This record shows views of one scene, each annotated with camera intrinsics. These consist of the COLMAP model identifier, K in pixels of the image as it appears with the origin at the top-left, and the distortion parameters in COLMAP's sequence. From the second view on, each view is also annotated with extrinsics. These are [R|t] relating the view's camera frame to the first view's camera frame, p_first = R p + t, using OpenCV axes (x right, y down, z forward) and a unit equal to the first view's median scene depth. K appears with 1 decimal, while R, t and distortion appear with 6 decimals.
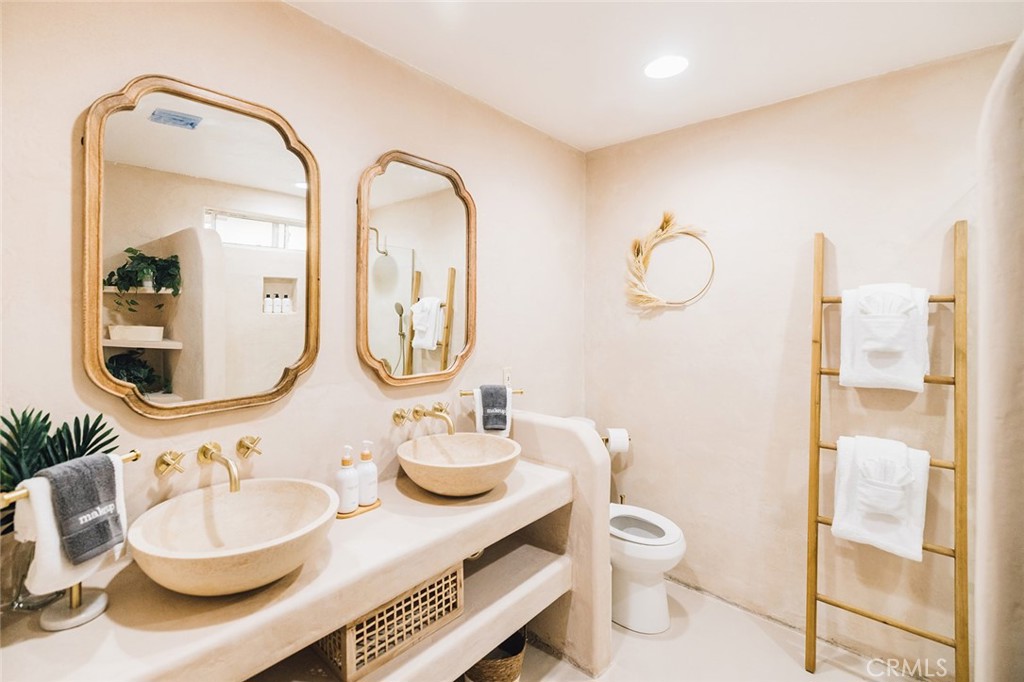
lens RADIAL K [[456.6, 0, 470.7], [0, 456.6, 312.4], [0, 0, 1]] dist [0.002450, 0.000056]
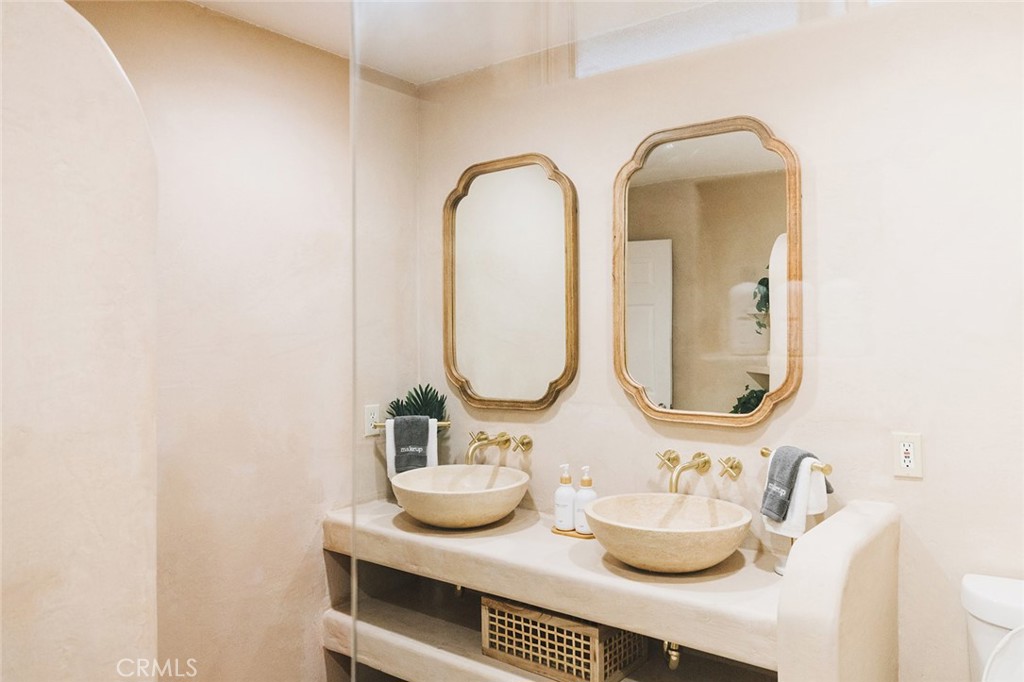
lens RADIAL K [[718.8, 0, 562.0], [0, 718.8, 321.1], [0, 0, 1]] dist [-0.005426, -0.001591]
pose [[0.156470, -0.020155, -0.987477, 1.090979], [0.006414, 0.999791, -0.019390, 0.009244], [0.987662, -0.003299, 0.156566, 0.637422]]
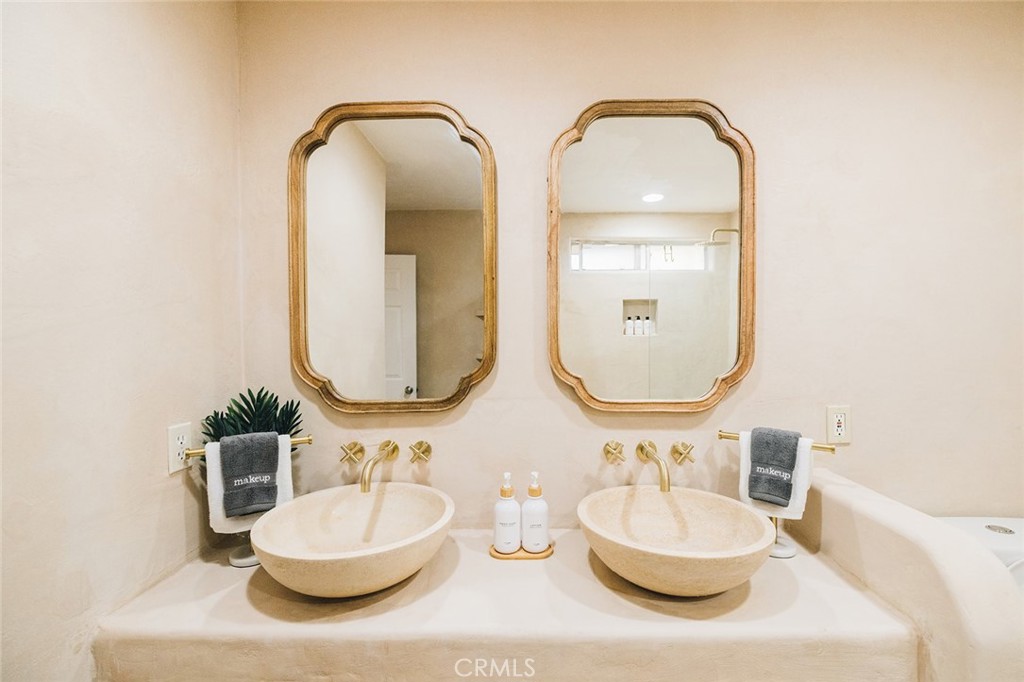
lens RADIAL K [[445.7, 0, 533.7], [0, 445.7, 340.6], [0, 0, 1]] dist [-0.001257, 0.000406]
pose [[0.685550, 0.003272, -0.728018, 0.305074], [0.008874, 0.999878, 0.012850, 0.032791], [0.727971, -0.015270, 0.685438, 0.408320]]
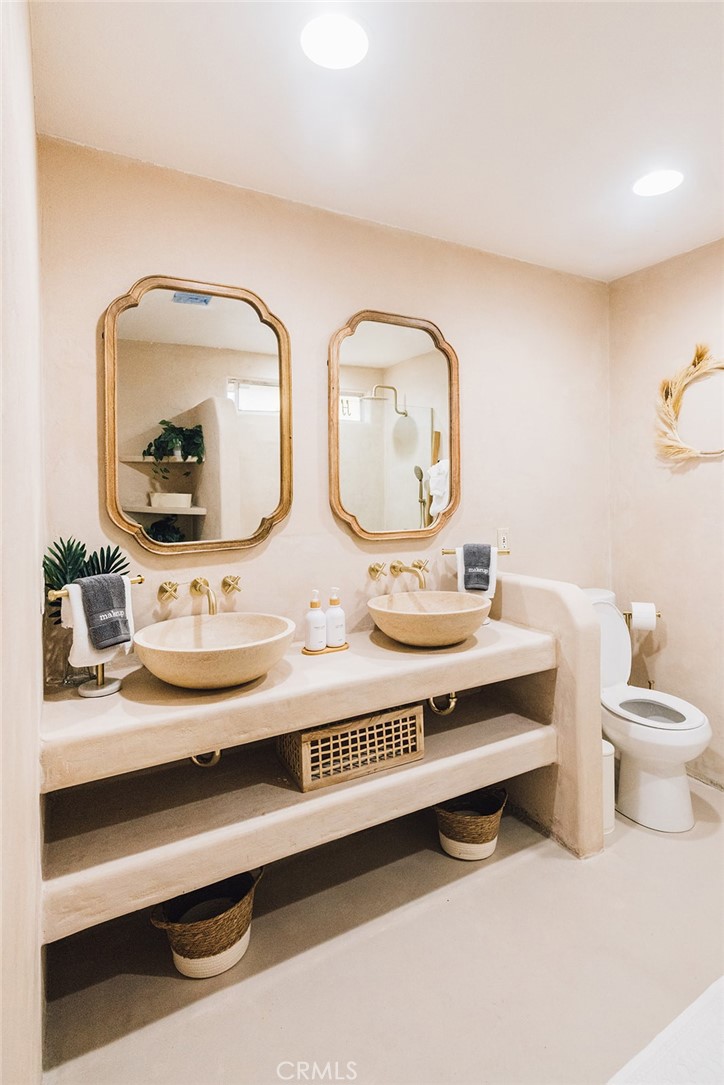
lens RADIAL K [[549.1, 0, 392.9], [0, 549.1, 486.2], [0, 0, 1]] dist [-0.000282, 0.000189]
pose [[0.960466, -0.016976, -0.277881, 0.233012], [0.017249, 0.999850, -0.001465, 0.043572], [0.277864, -0.003386, 0.960614, -0.170619]]
